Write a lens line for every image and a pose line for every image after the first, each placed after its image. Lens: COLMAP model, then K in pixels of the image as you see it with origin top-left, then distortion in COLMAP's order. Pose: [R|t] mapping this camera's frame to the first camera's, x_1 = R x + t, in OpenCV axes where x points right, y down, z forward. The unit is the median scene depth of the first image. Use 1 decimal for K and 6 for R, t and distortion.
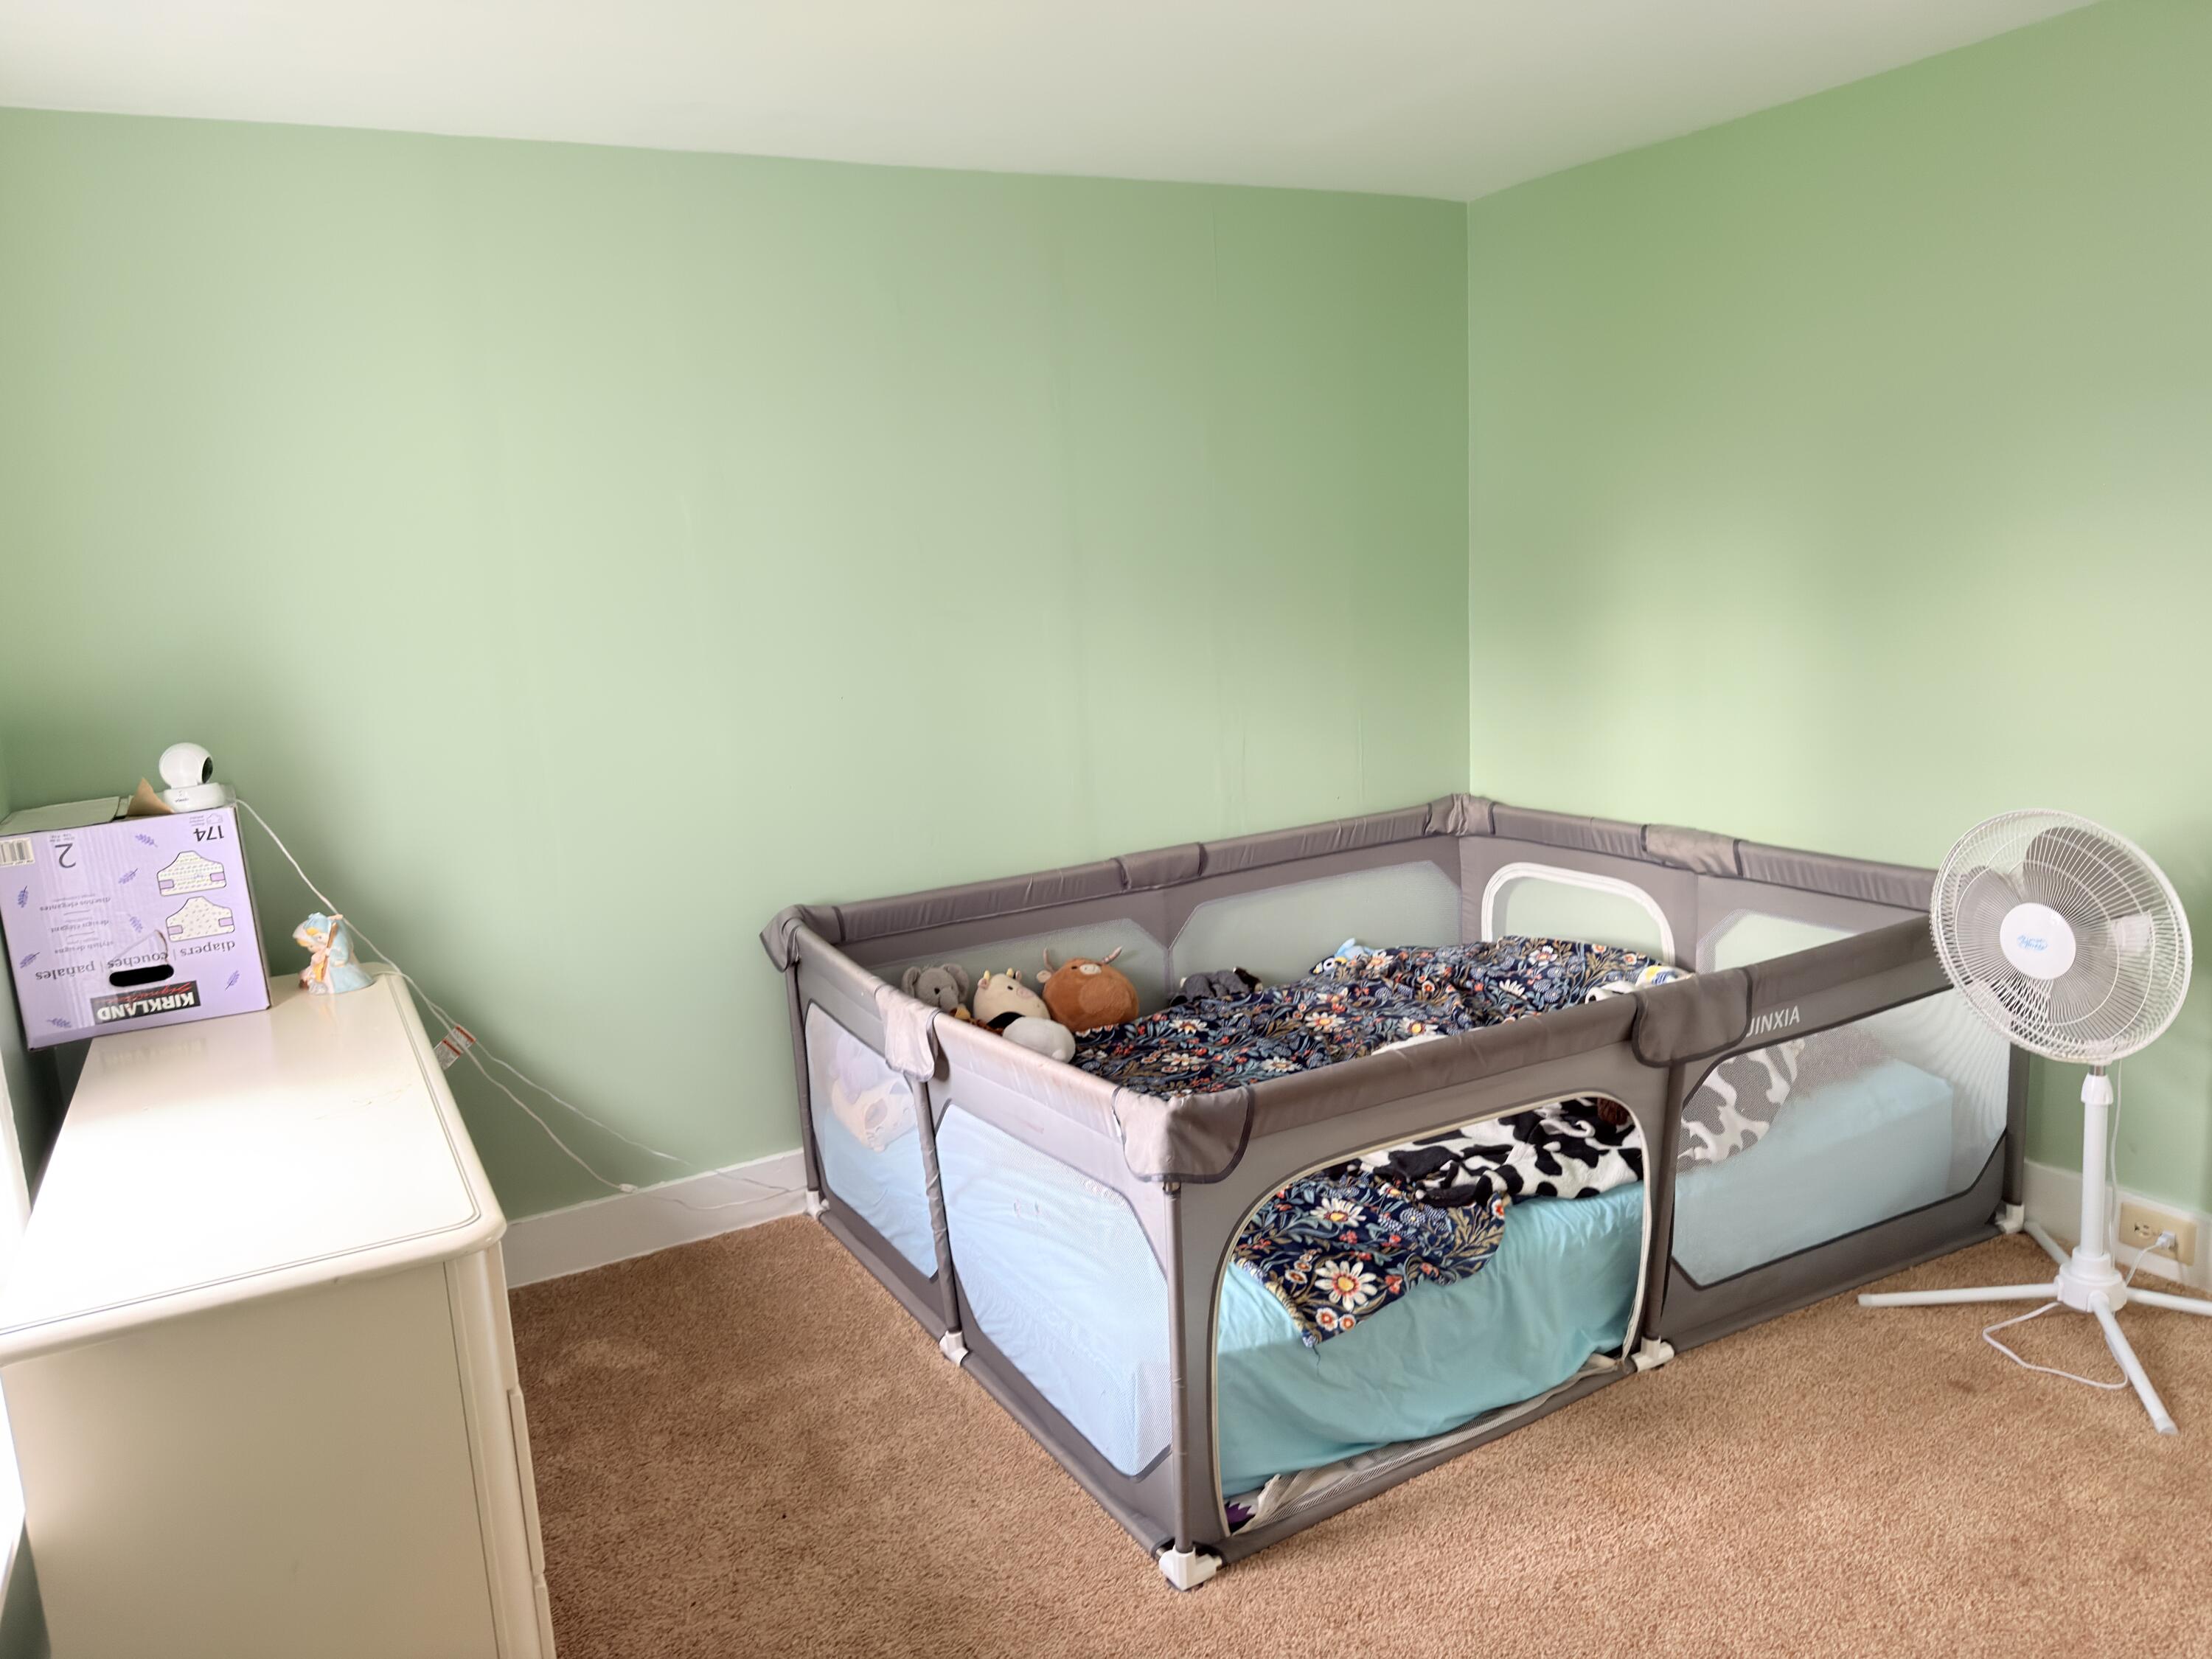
lens RADIAL K [[1558.8, 0, 1106.0], [0, 1558.8, 829.5], [0, 0, 1]] dist [-0.000220, -0.102104]
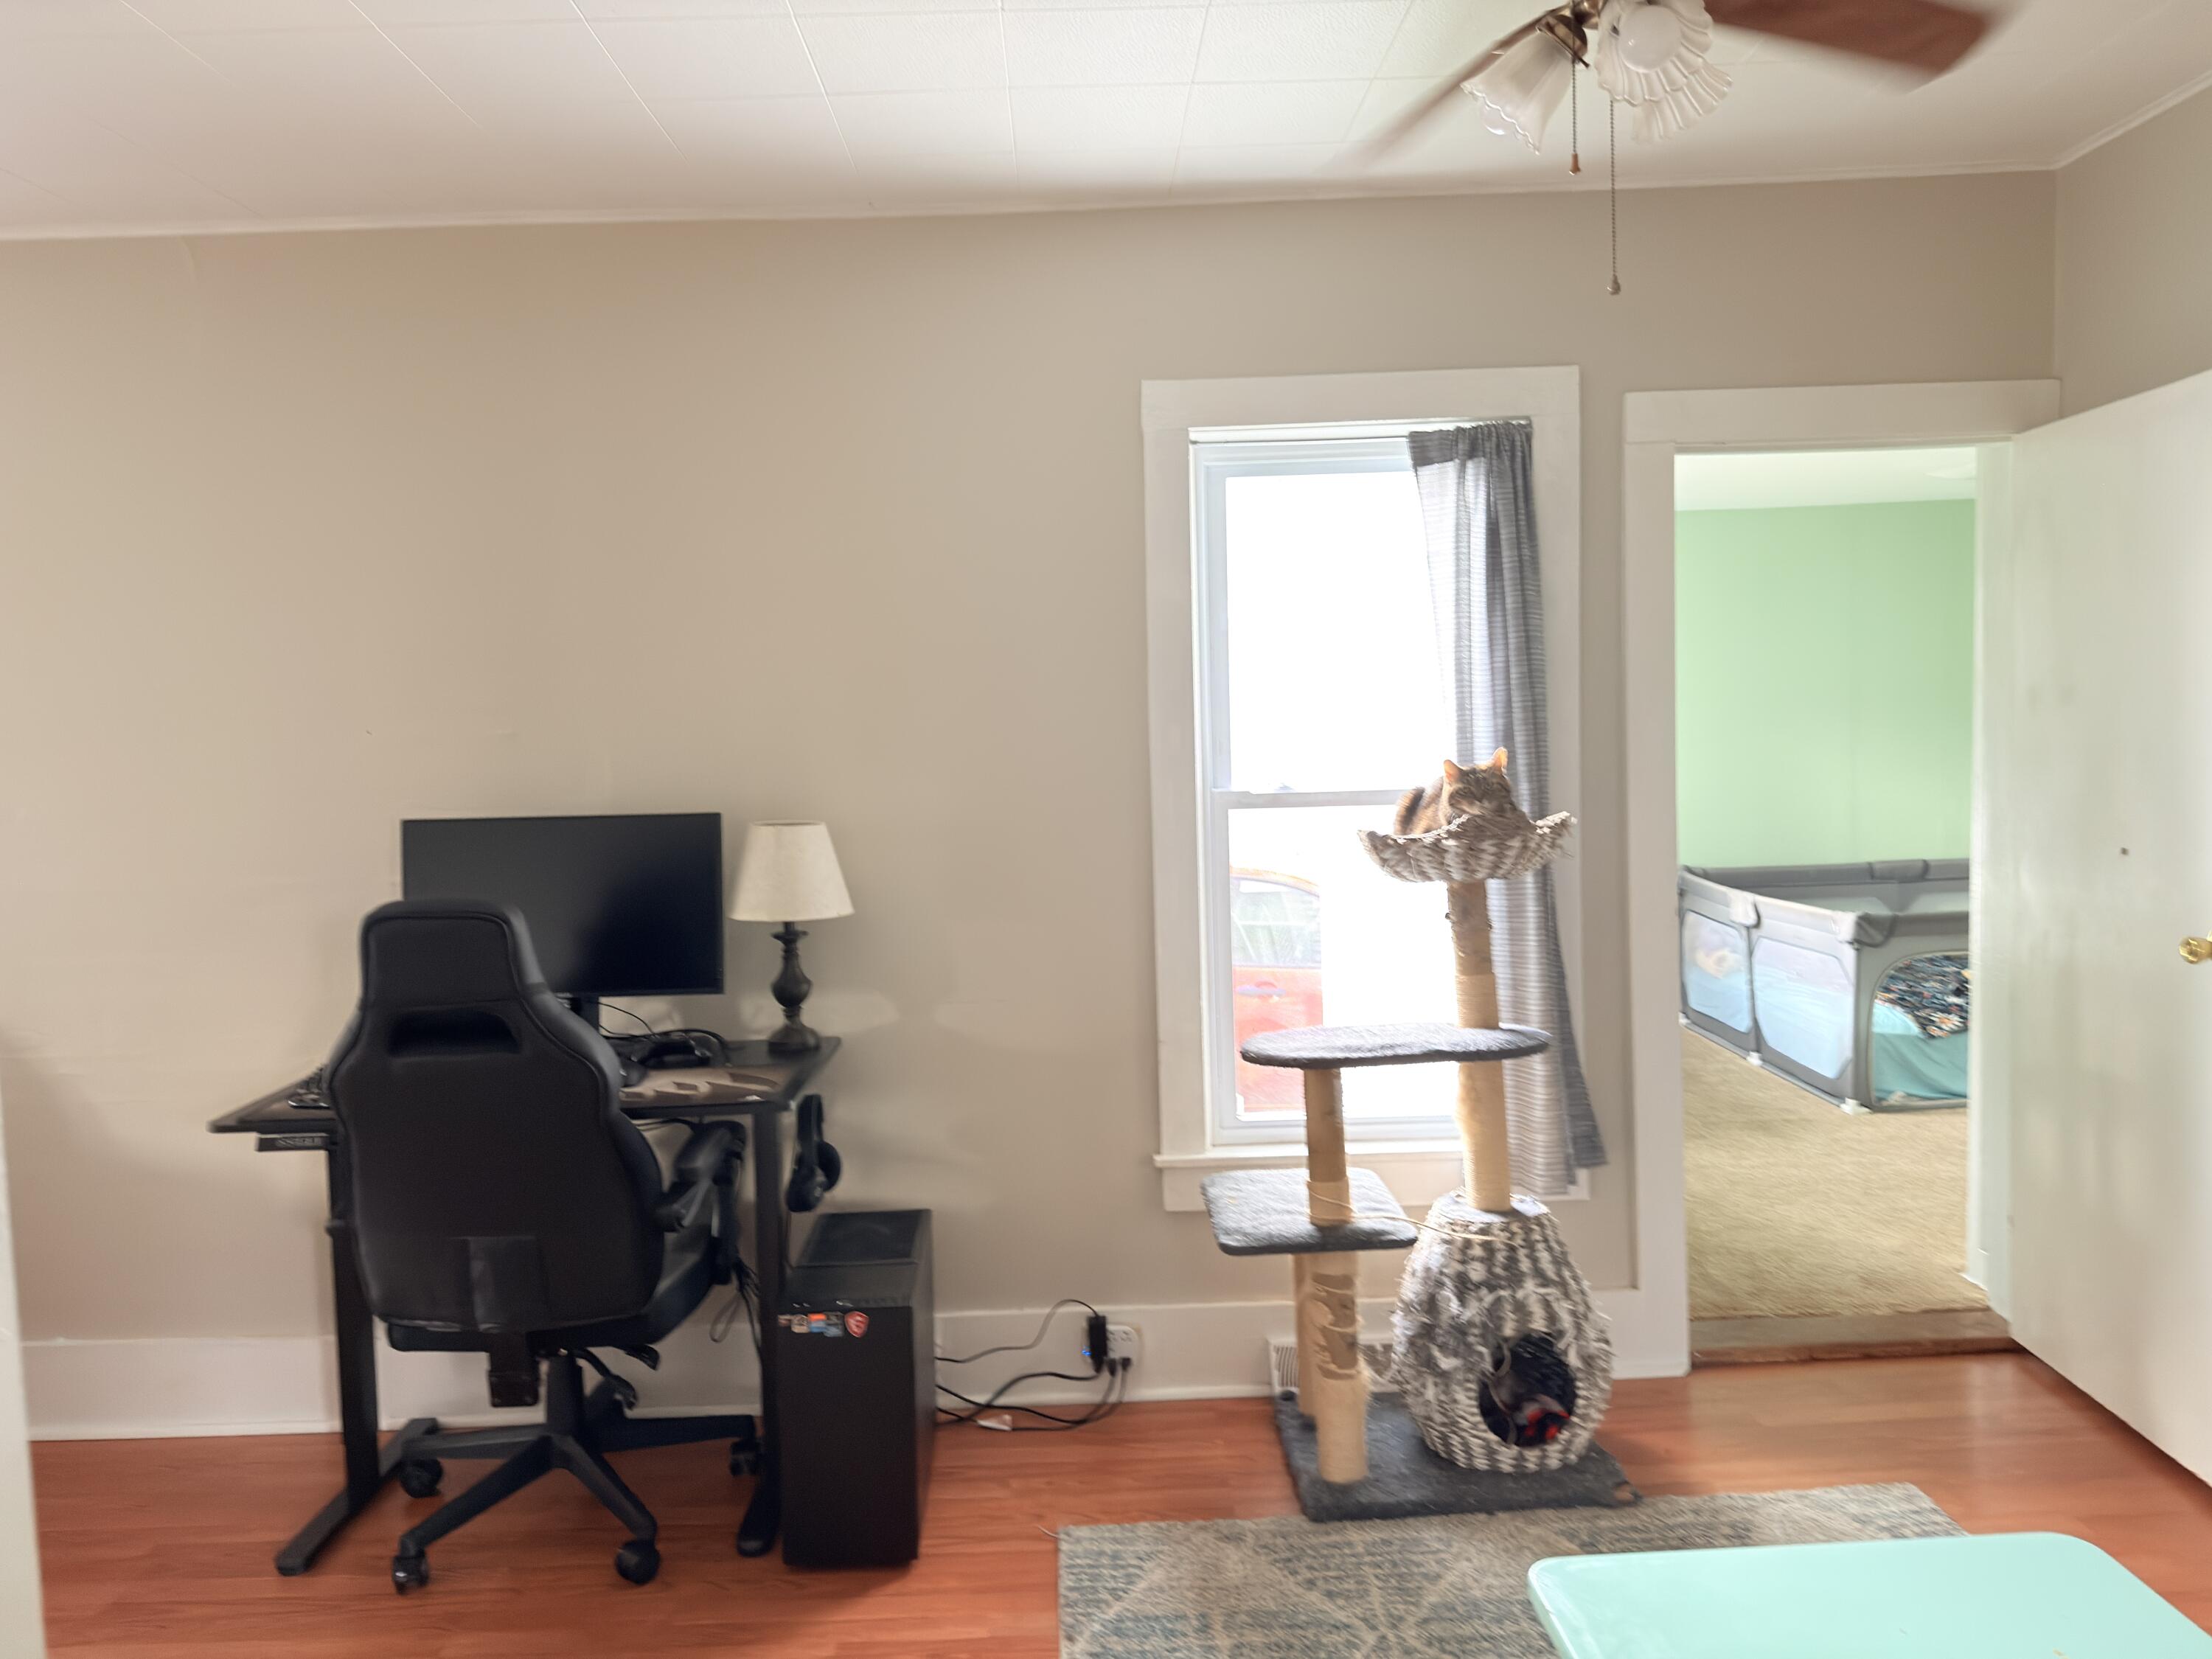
lens RADIAL K [[1558.8, 0, 1106.0], [0, 1558.8, 829.5], [0, 0, 1]] dist [-0.000220, -0.102104]
pose [[0.872375, 0.045238, -0.486739, 0.153080], [-0.084842, 0.994609, -0.059622, 0.232332], [0.481418, 0.093309, 0.871510, -1.362524]]
